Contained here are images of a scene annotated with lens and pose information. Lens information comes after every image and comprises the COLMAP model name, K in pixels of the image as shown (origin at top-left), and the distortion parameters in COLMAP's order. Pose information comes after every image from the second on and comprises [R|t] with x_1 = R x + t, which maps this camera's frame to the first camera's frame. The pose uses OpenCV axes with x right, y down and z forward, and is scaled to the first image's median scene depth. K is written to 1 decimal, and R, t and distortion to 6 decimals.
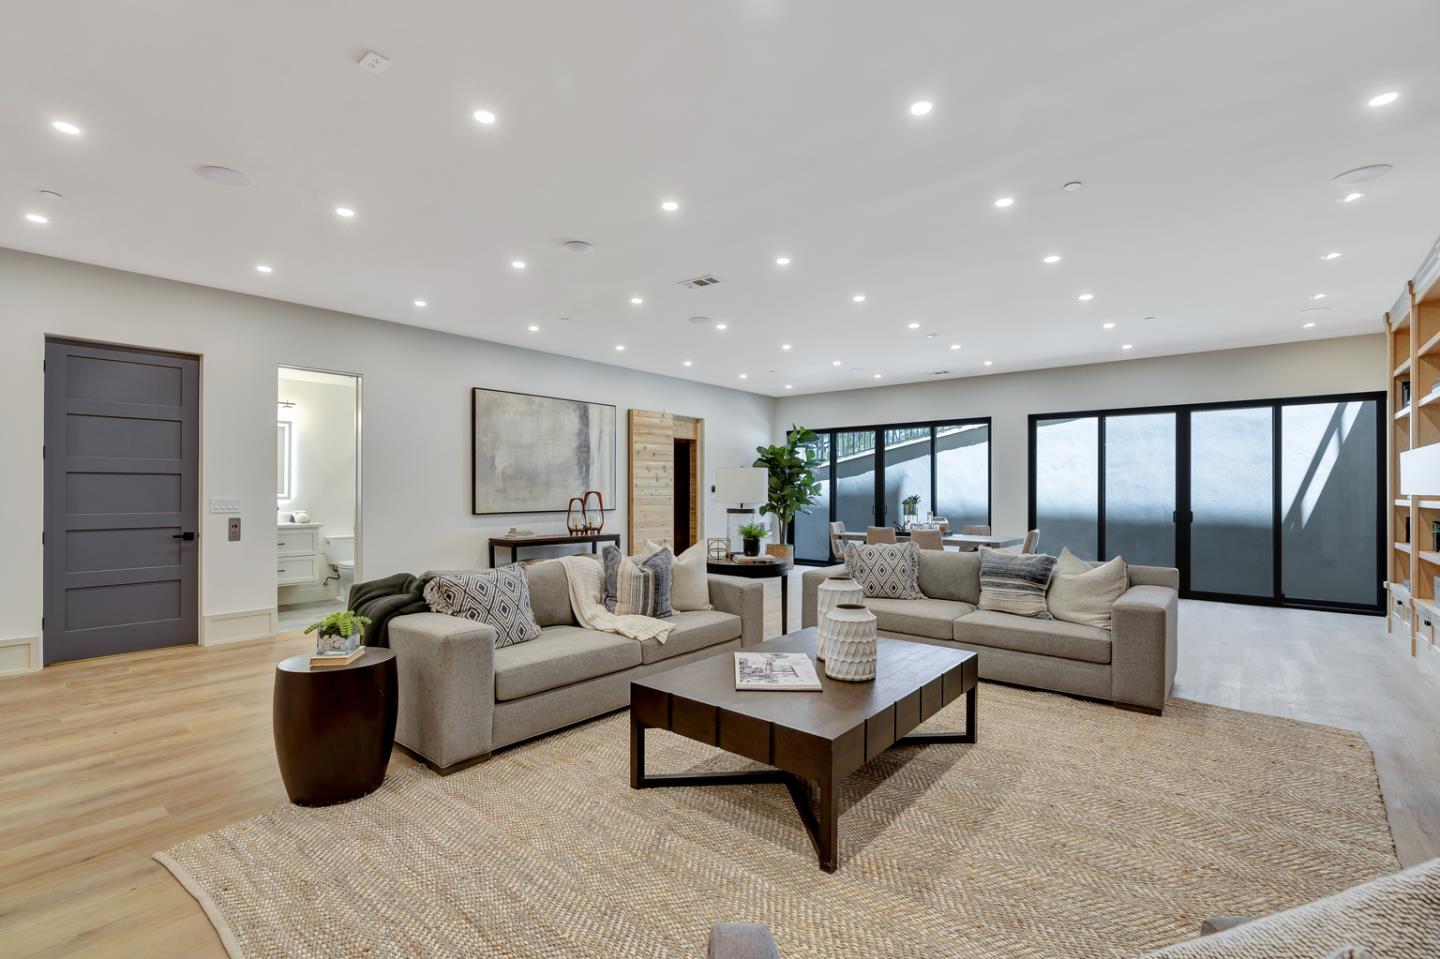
lens RADIAL K [[666.7, 0, 714.9], [0, 666.7, 485.2], [0, 0, 1]] dist [-0.004107, -0.000182]
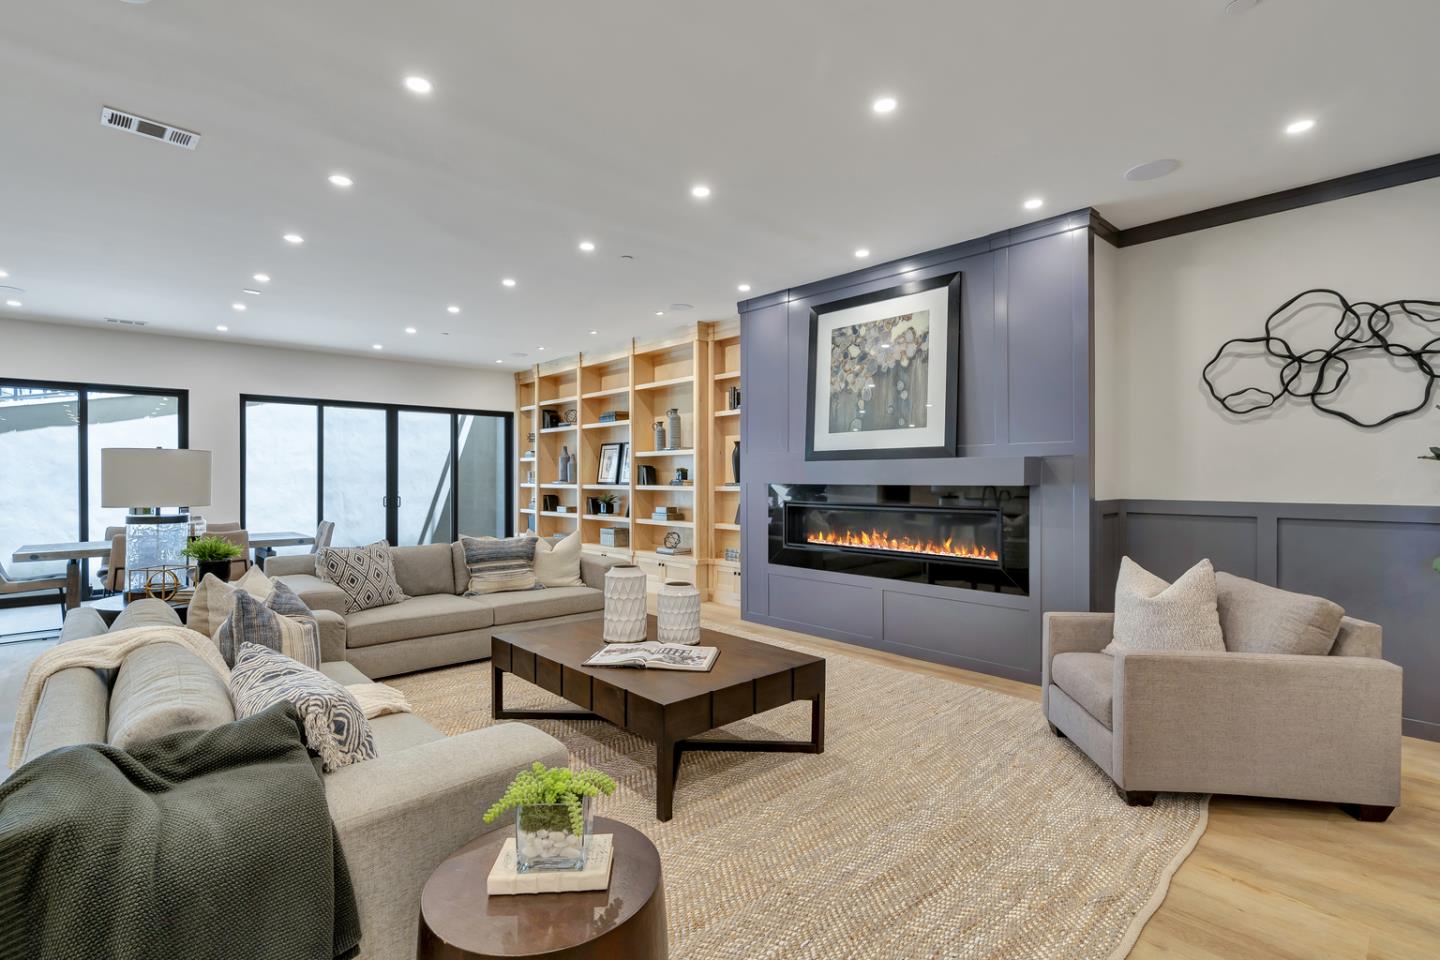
lens RADIAL K [[666.7, 0, 715.0], [0, 666.7, 481.2], [0, 0, 1]] dist [-0.004107, -0.000182]
pose [[0.127301, -0.011772, 0.991794, -0.548186], [-0.005632, 0.999905, 0.012591, -0.008262], [-0.991848, -0.007188, 0.127222, 0.451739]]
